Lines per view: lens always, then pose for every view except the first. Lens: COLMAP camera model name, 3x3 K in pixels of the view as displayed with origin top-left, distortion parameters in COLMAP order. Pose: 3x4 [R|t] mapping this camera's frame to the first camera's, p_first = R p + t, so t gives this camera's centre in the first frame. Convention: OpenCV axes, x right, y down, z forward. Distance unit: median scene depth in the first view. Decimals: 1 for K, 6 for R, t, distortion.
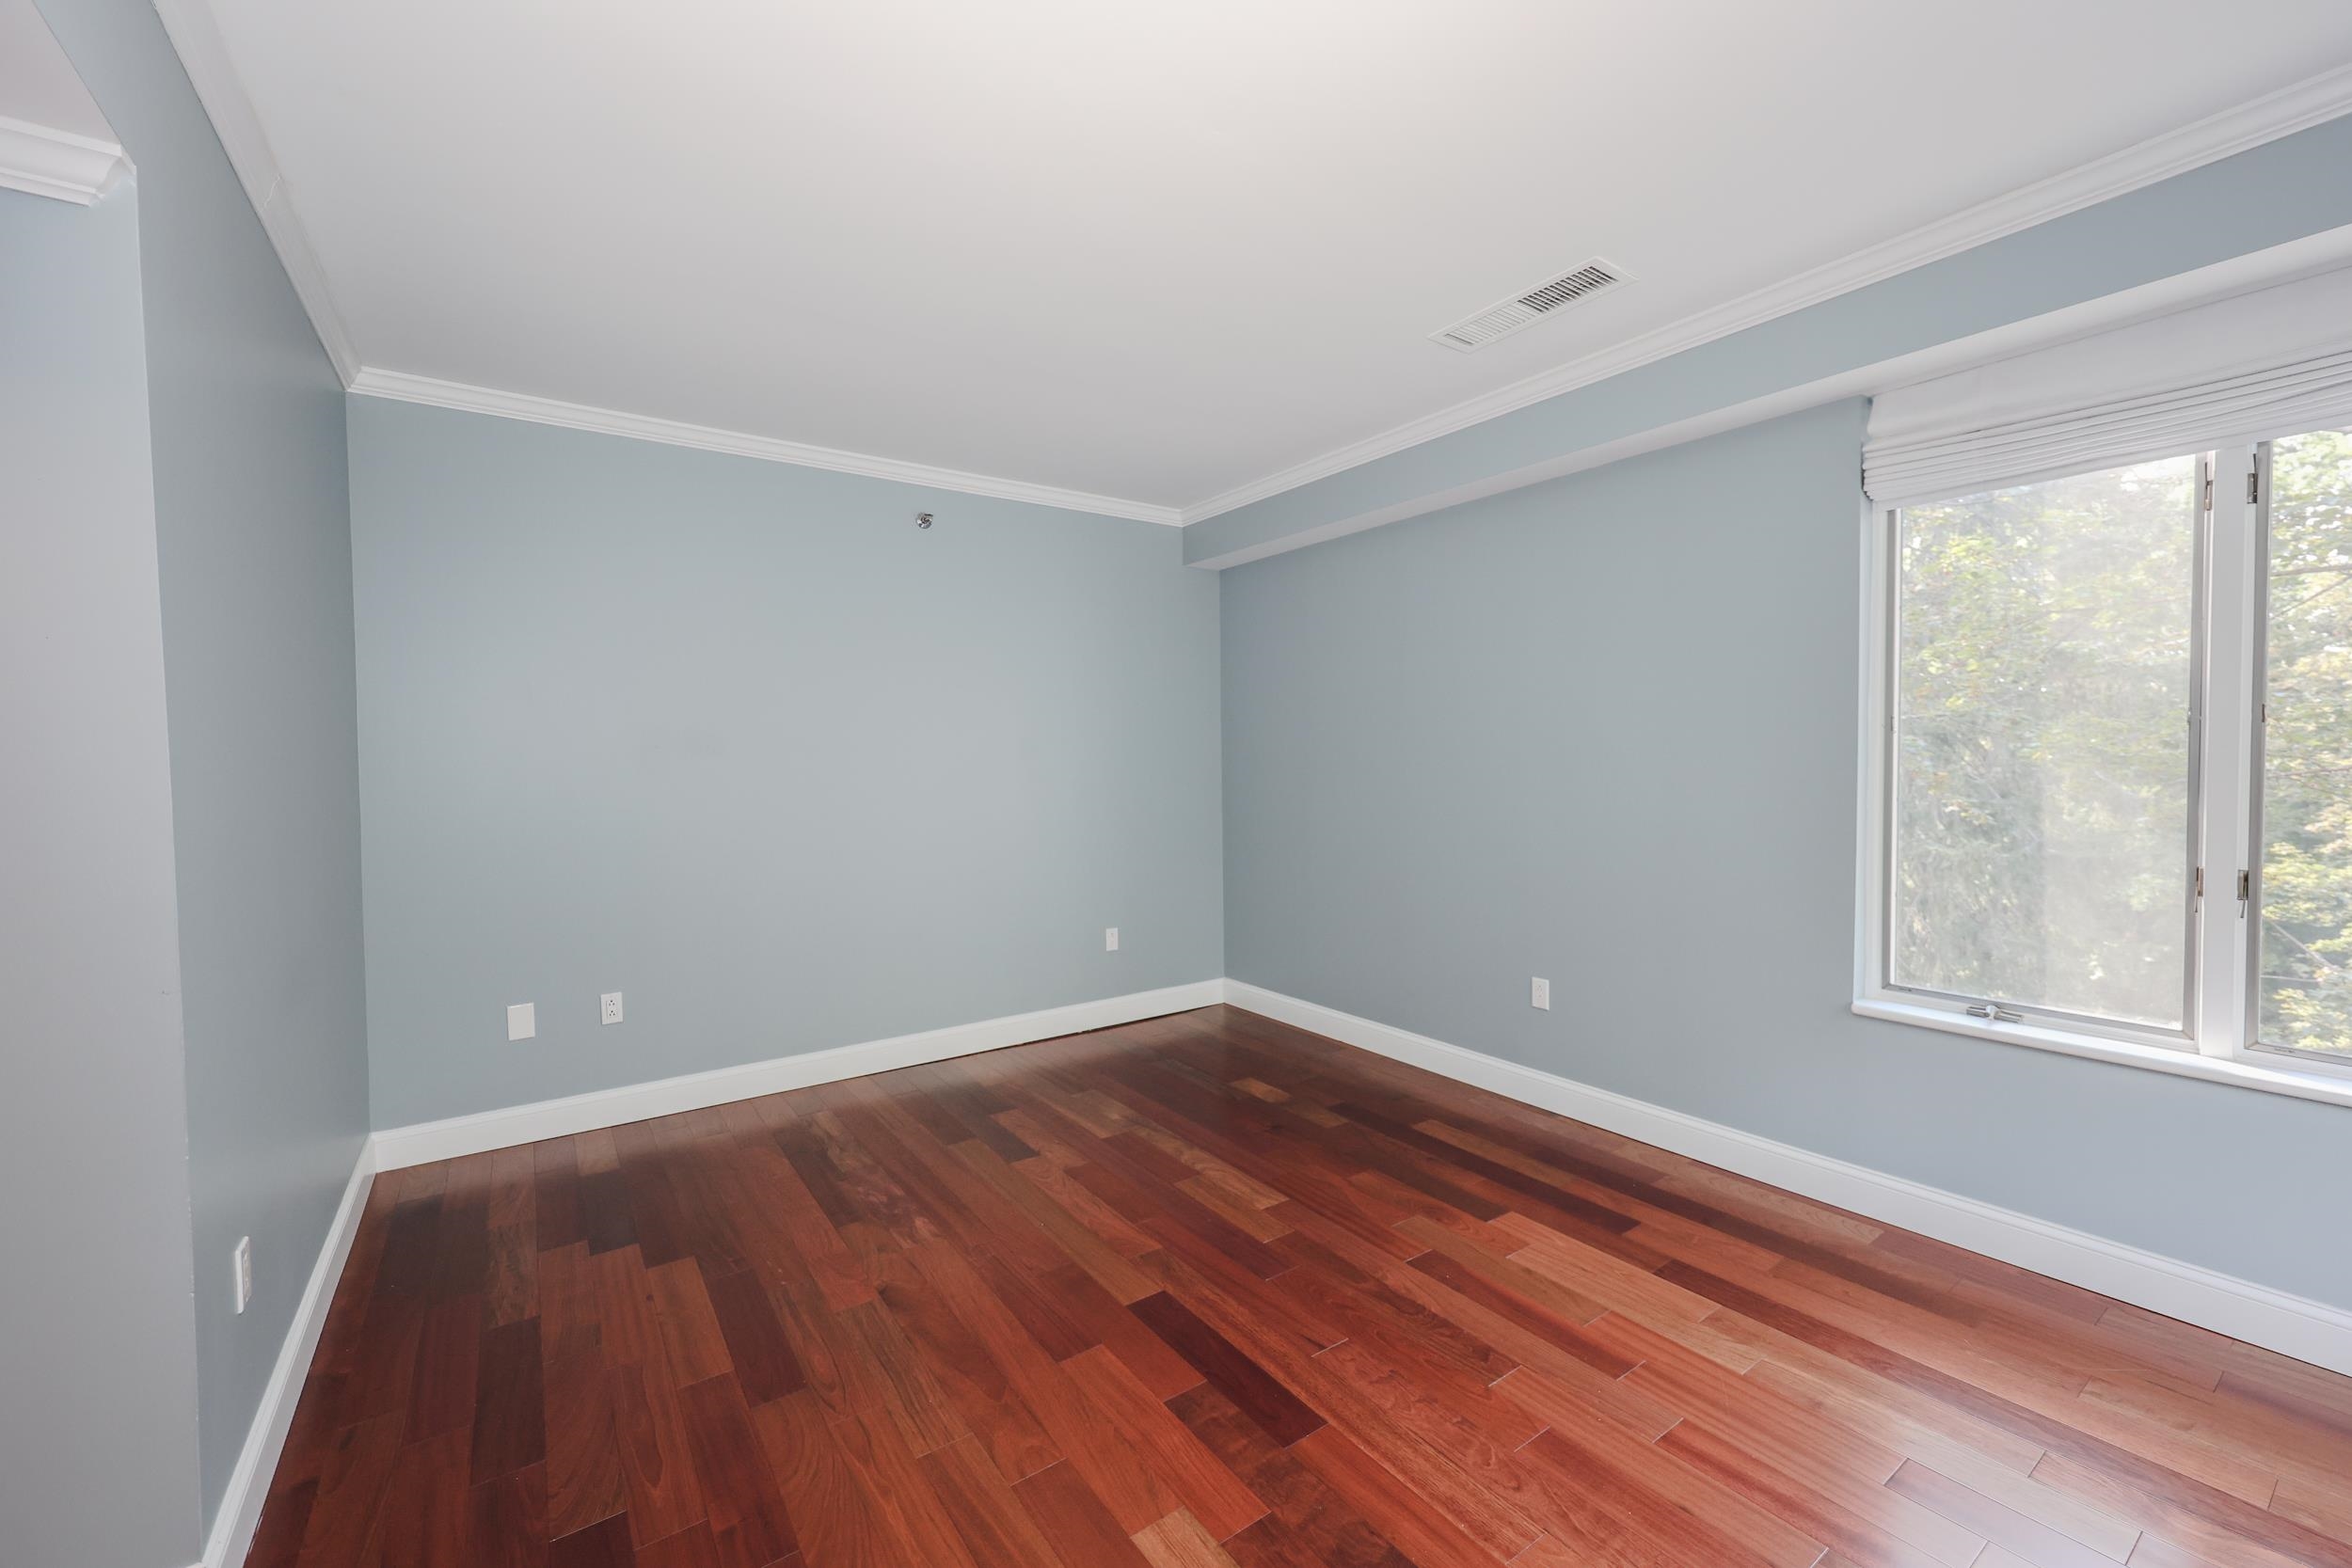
lens RADIAL K [[961.5, 0, 1173.4], [0, 961.5, 789.1], [0, 0, 1]] dist [0.000736, 0.000182]
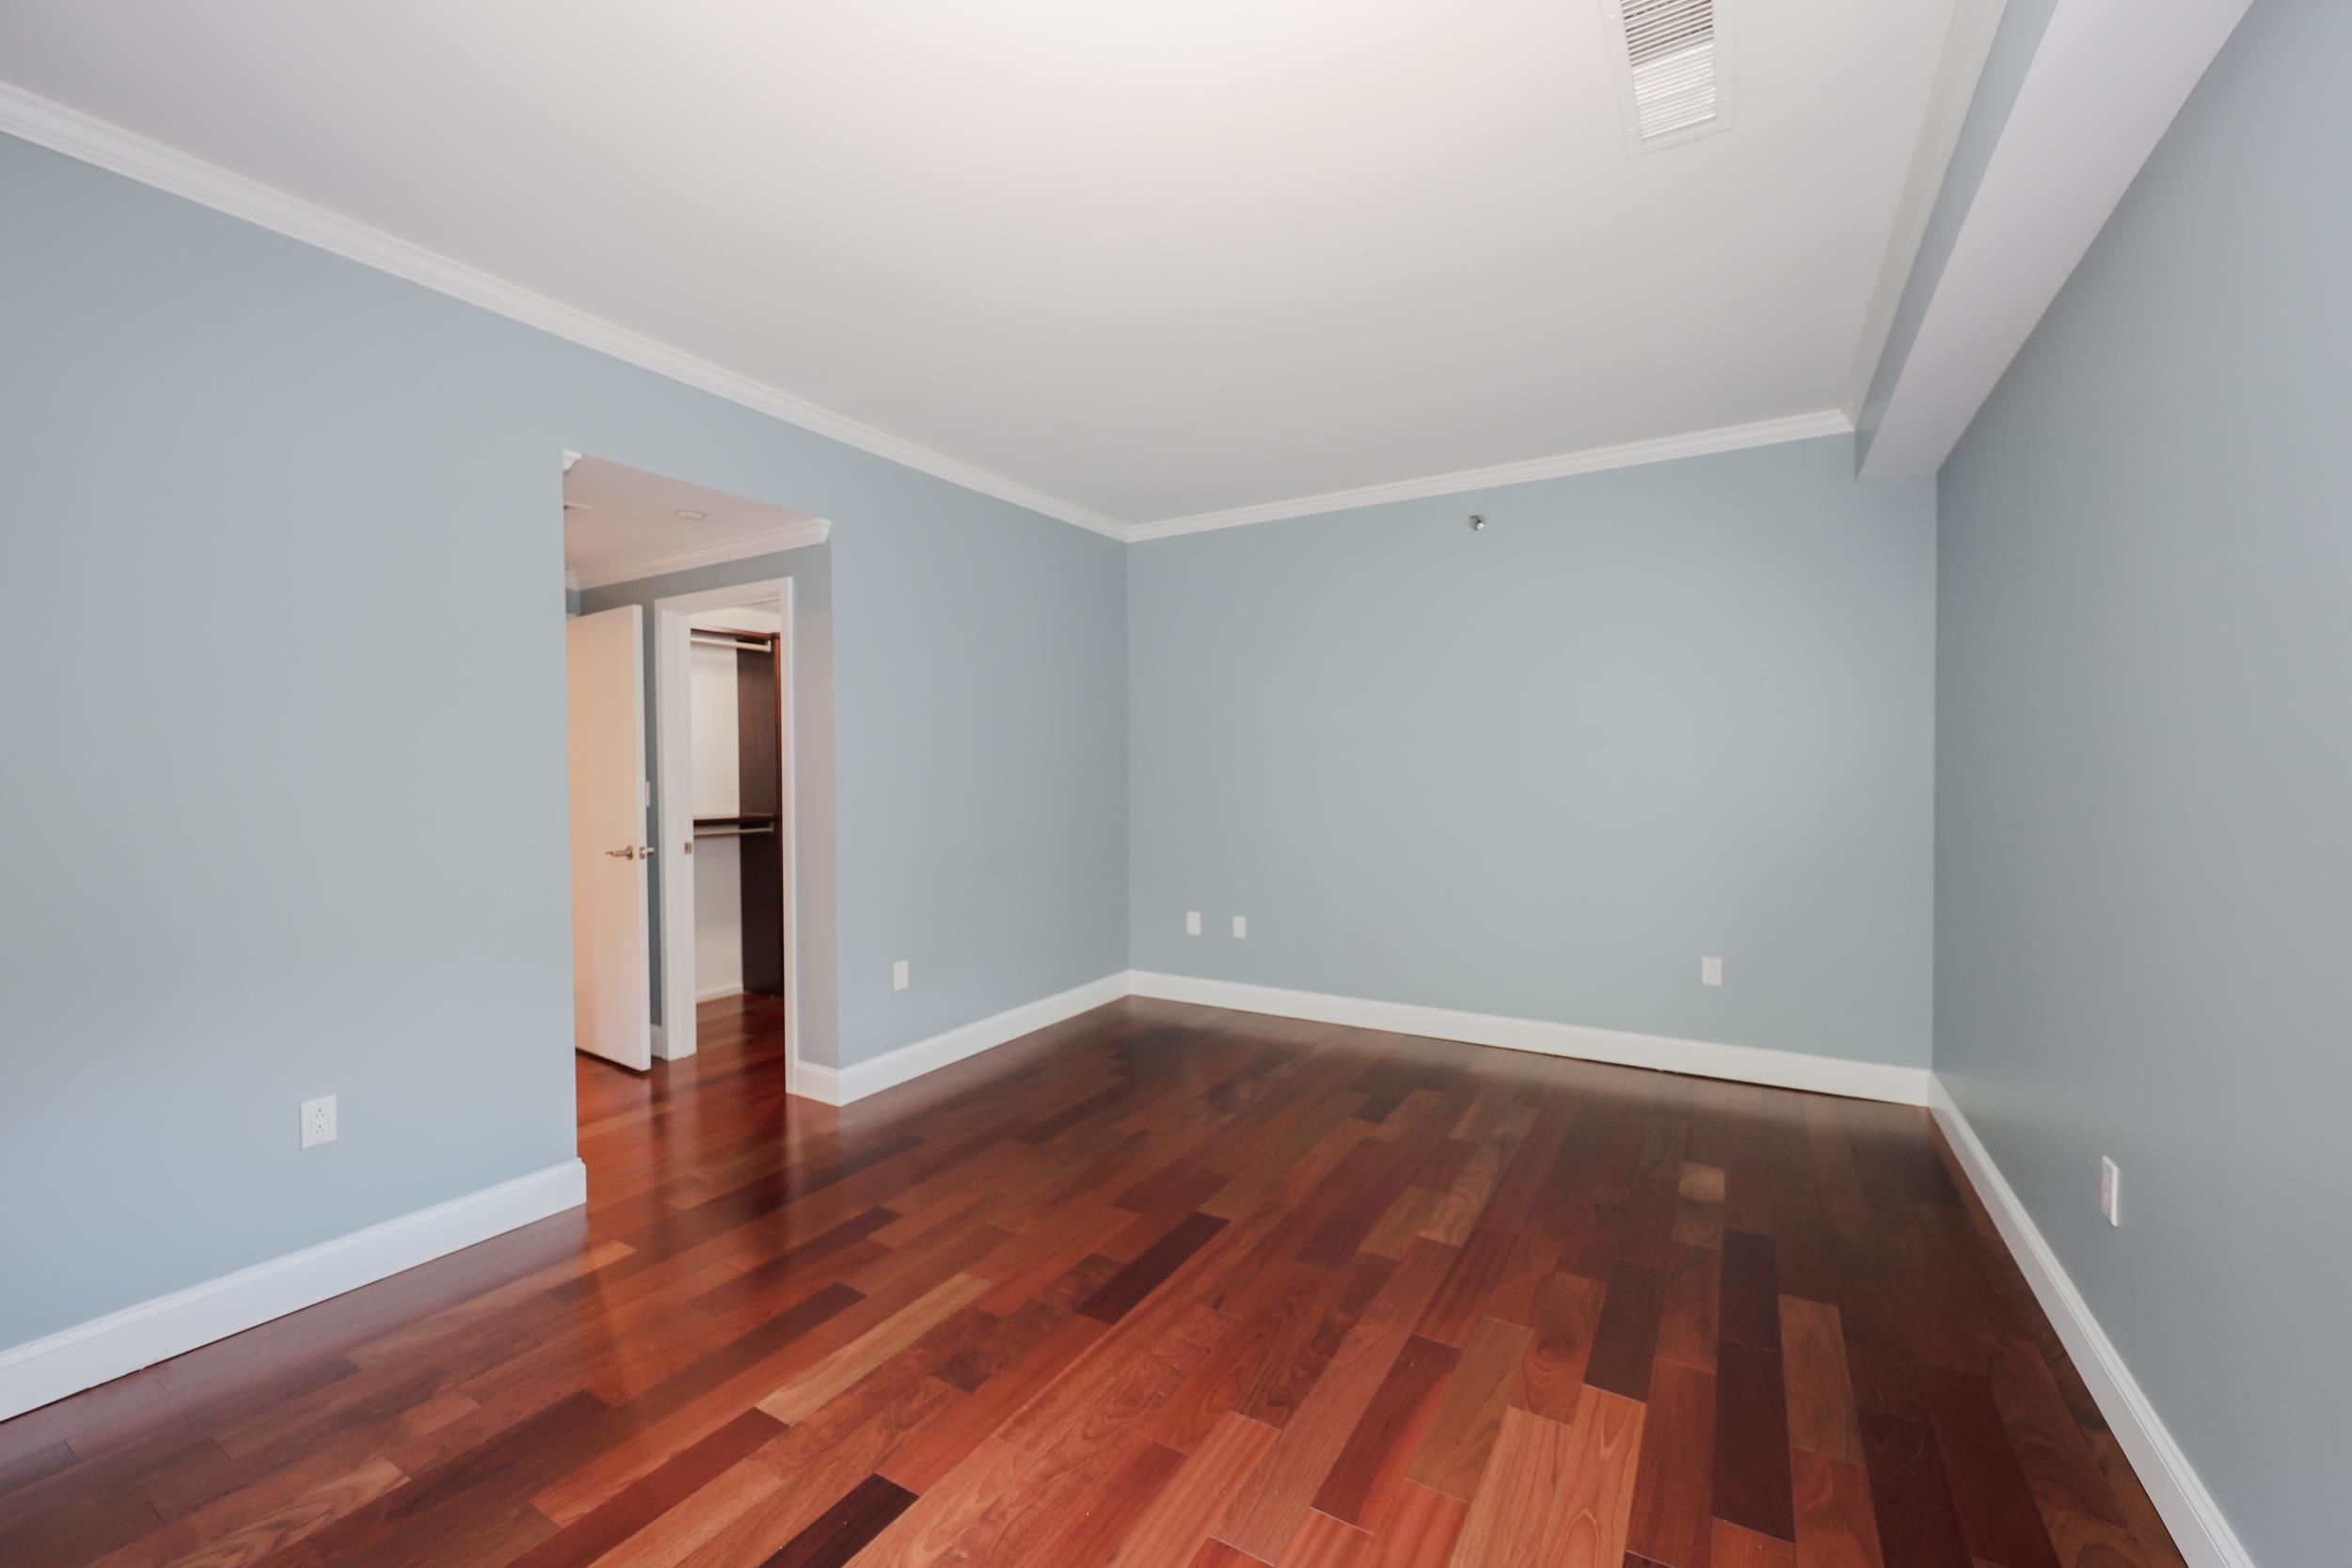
lens RADIAL K [[951.3, 0, 1140.8], [0, 951.3, 783.2], [0, 0, 1]] dist [-0.000025, -0.000065]
pose [[0.384087, 0.021627, -0.923043, 0.835159], [-0.031607, 0.999448, 0.010265, 0.006732], [0.922756, 0.025232, 0.384559, 0.408843]]
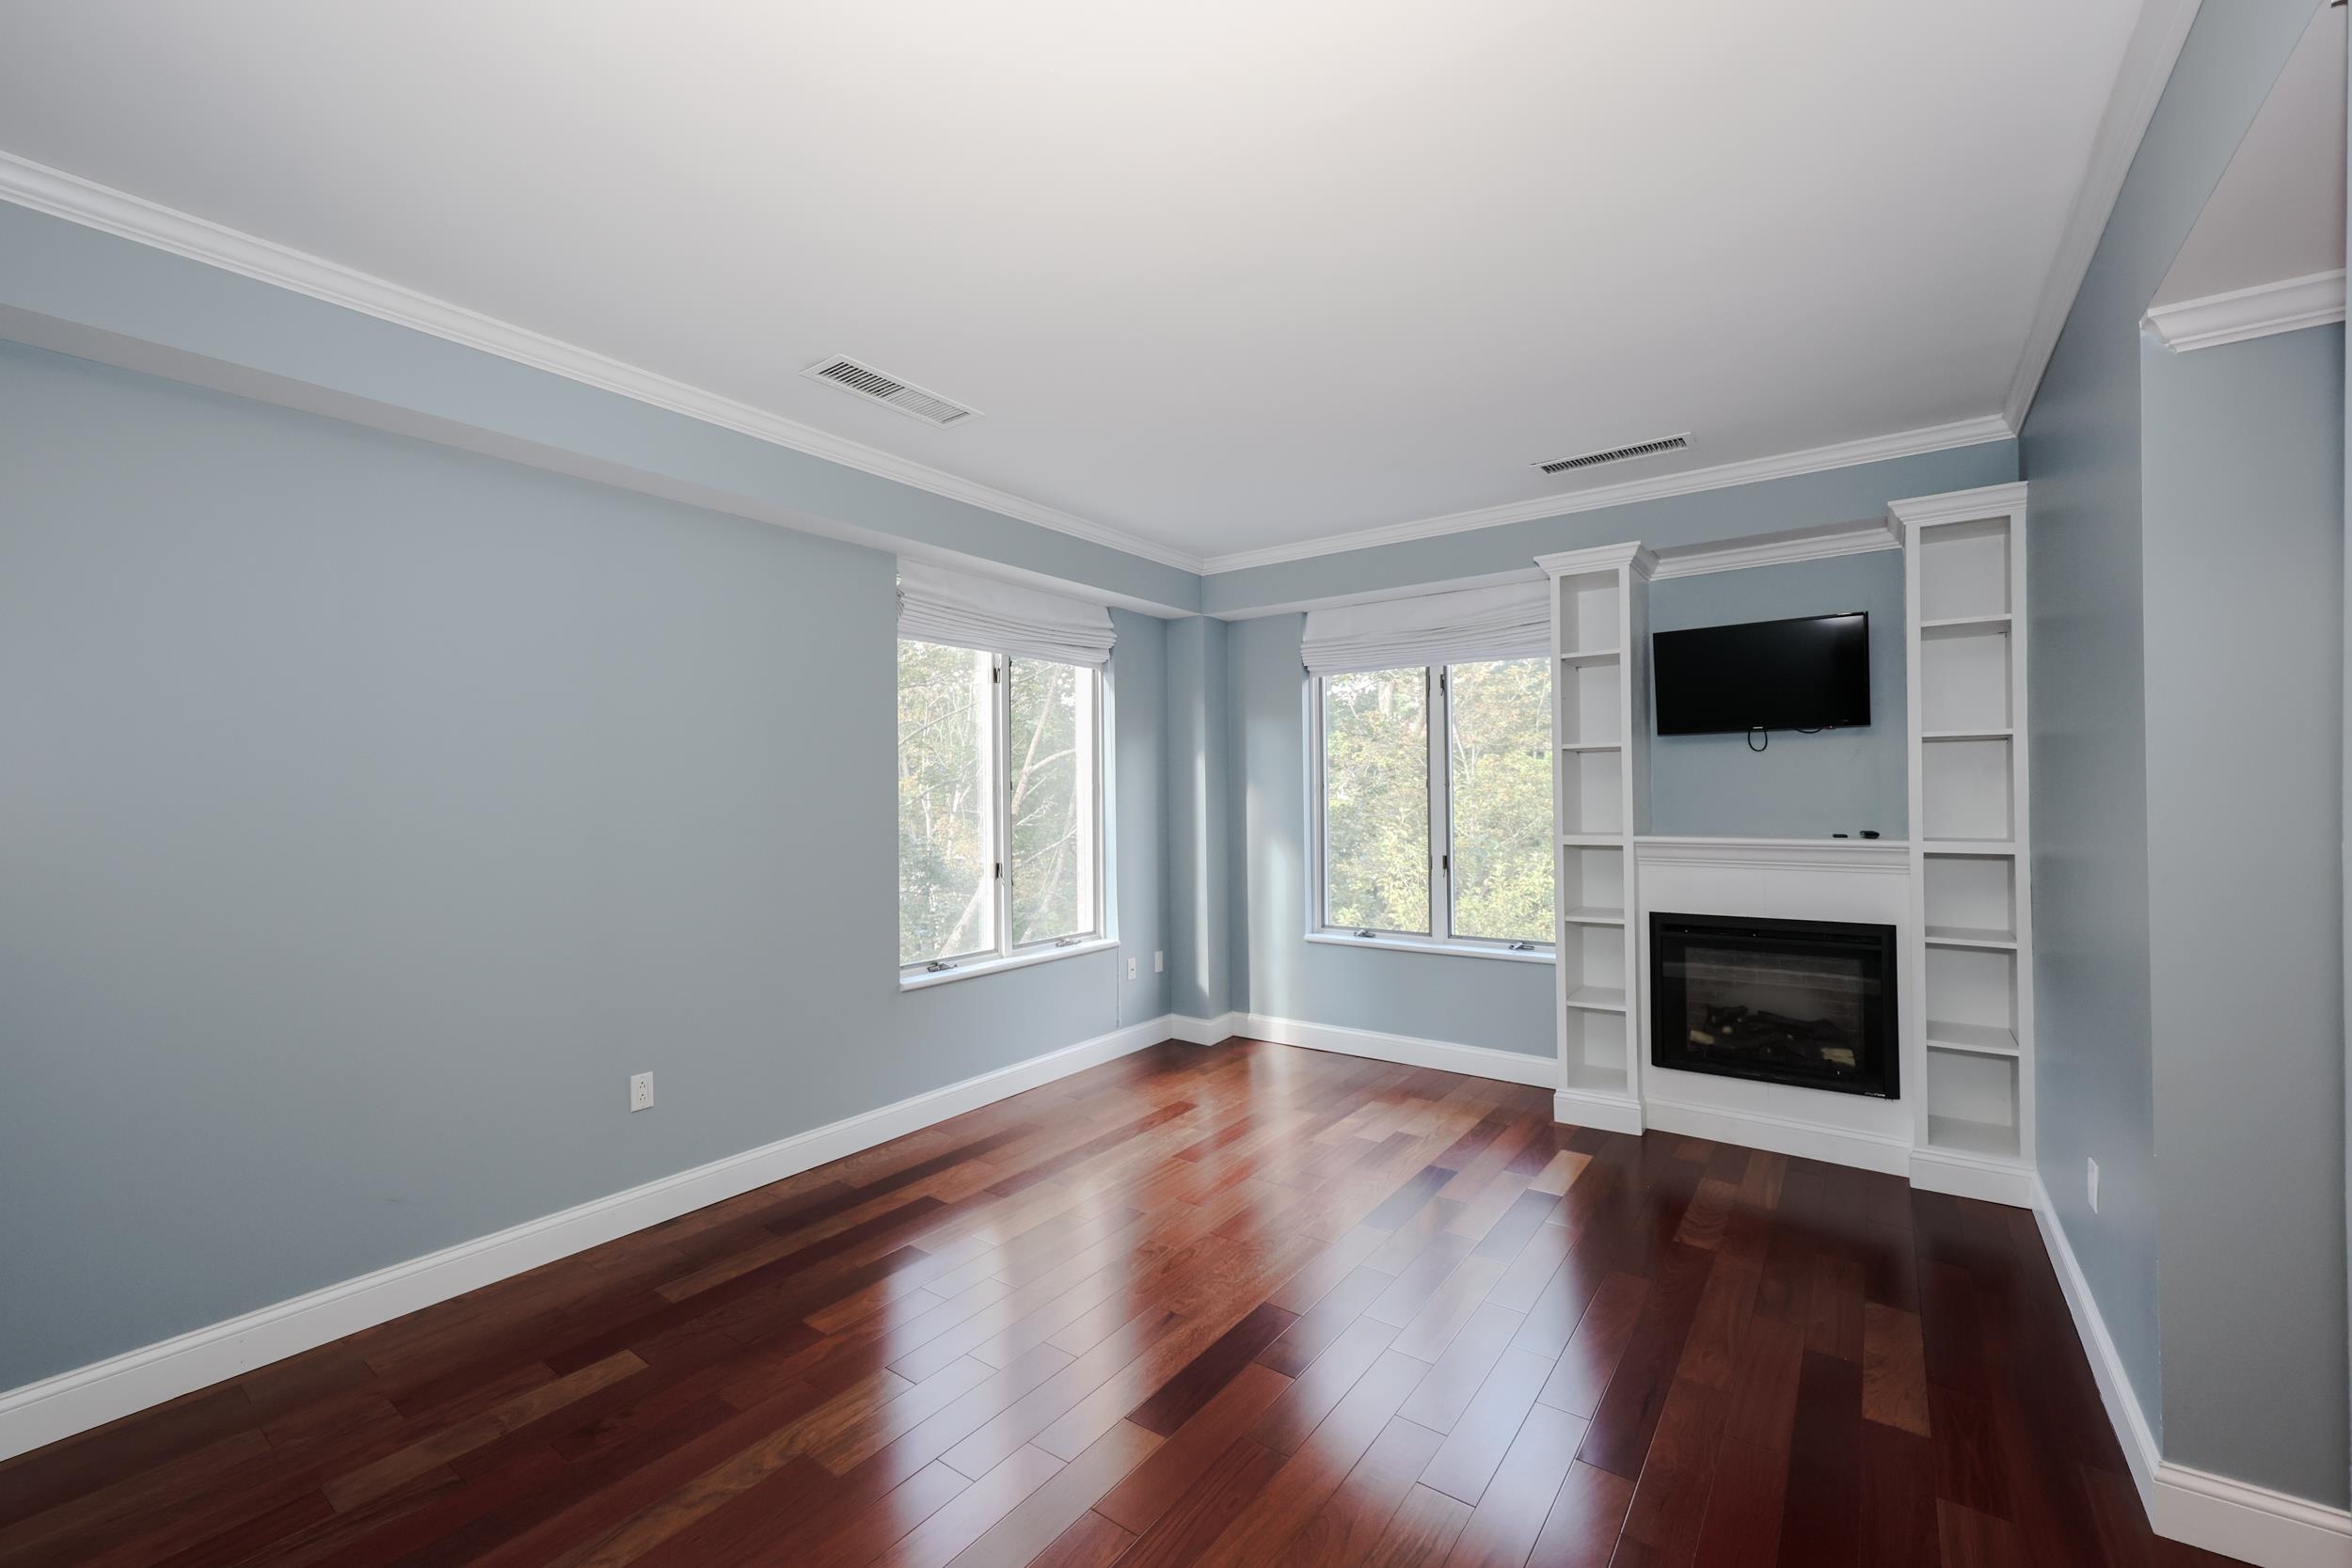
lens RADIAL K [[956.1, 0, 1185.6], [0, 956.1, 789.2], [0, 0, 1]] dist [0.002492, 0.000279]
pose [[-0.329973, 0.020186, 0.943775, -0.743857], [0.048581, 0.998810, -0.004377, -0.033282], [-0.942739, 0.044405, -0.330561, 1.056319]]
